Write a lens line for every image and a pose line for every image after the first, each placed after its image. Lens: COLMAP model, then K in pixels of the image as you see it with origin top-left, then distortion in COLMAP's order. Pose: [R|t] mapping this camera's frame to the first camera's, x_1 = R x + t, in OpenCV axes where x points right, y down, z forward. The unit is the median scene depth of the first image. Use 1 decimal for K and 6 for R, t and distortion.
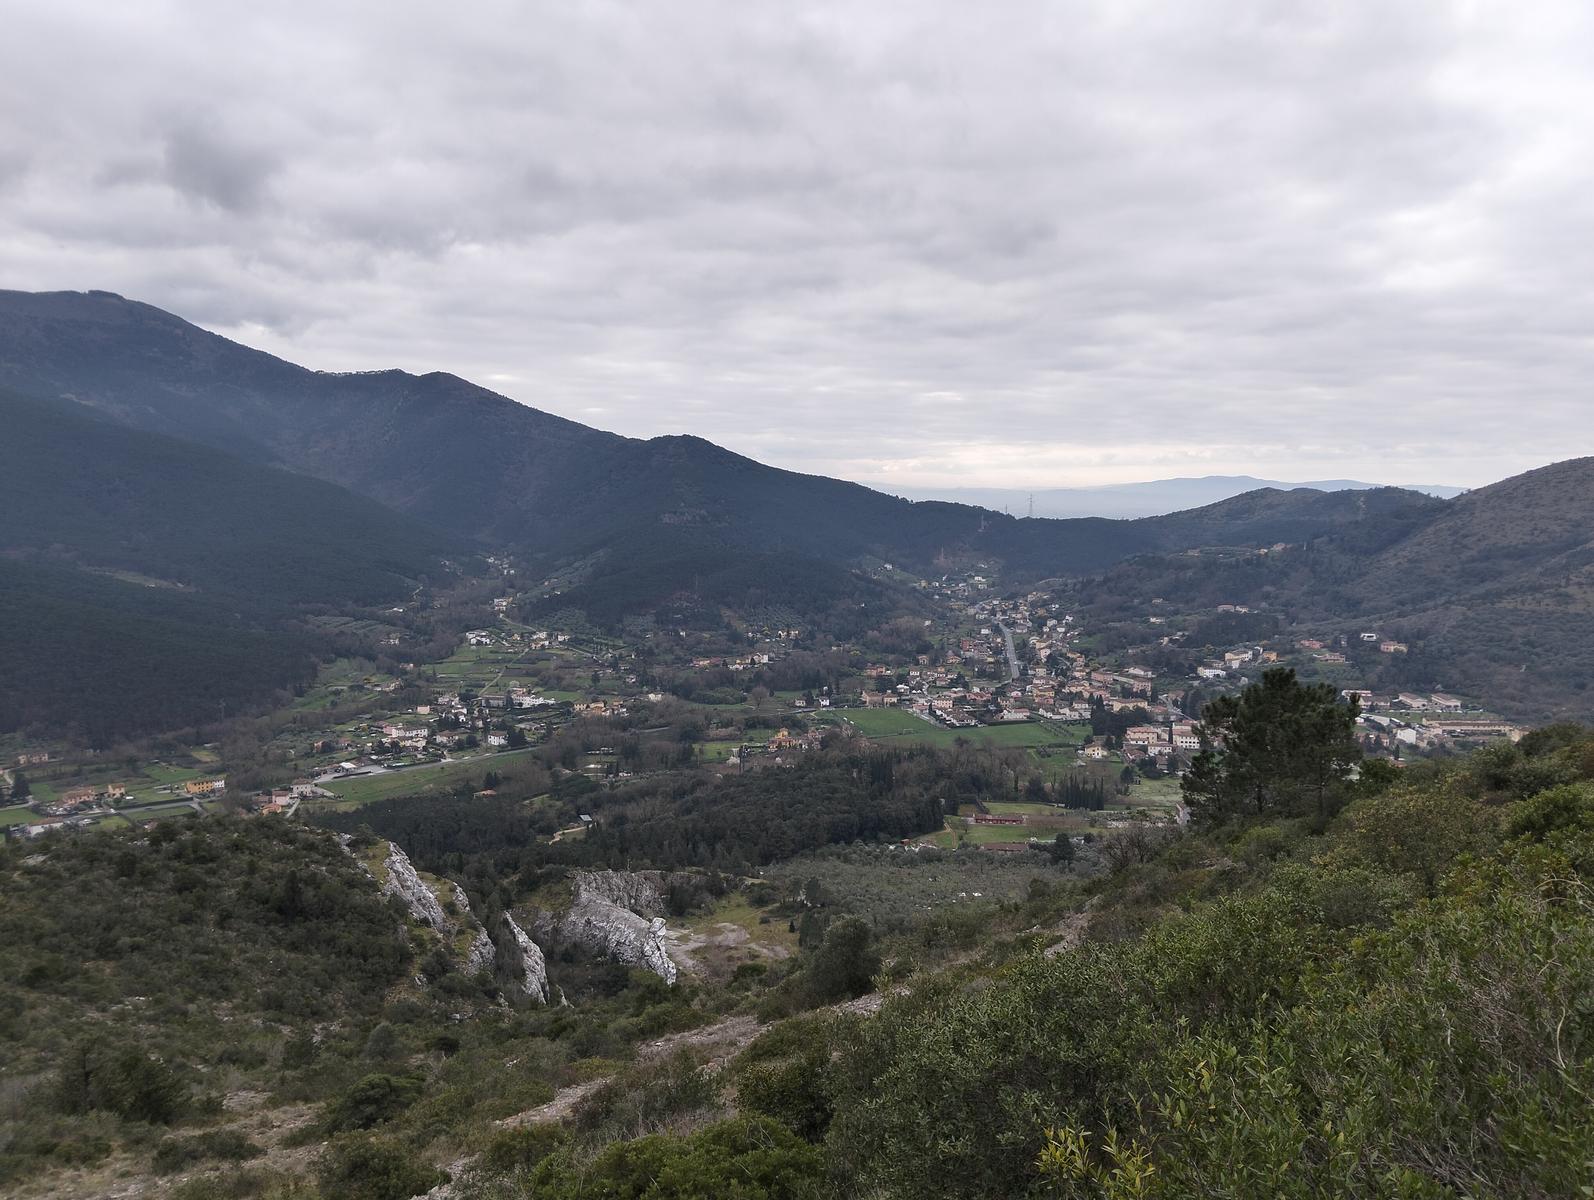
lens RADIAL K [[1394.0, 0, 799.4], [0, 1394.0, 601.5], [0, 0, 1]] dist [-0.013937, -0.003982]
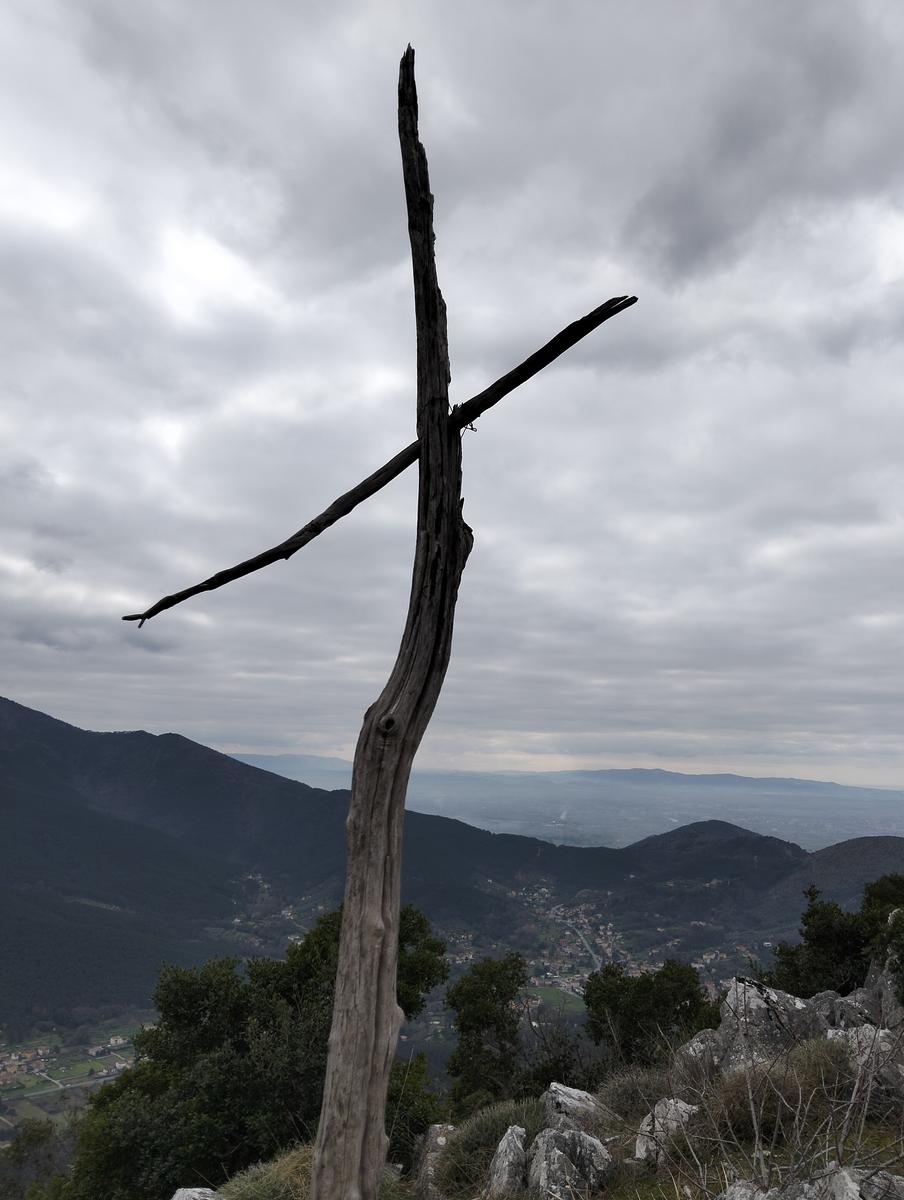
lens RADIAL K [[1049.4, 0, 449.6], [0, 1049.4, 600.2], [0, 0, 1]] dist [-0.013937, -0.003982]
pose [[0.992771, 0.026778, 0.116997, -0.212264], [0.000712, 0.973462, -0.228847, -0.096406], [-0.120020, 0.227276, 0.966406, -0.467303]]
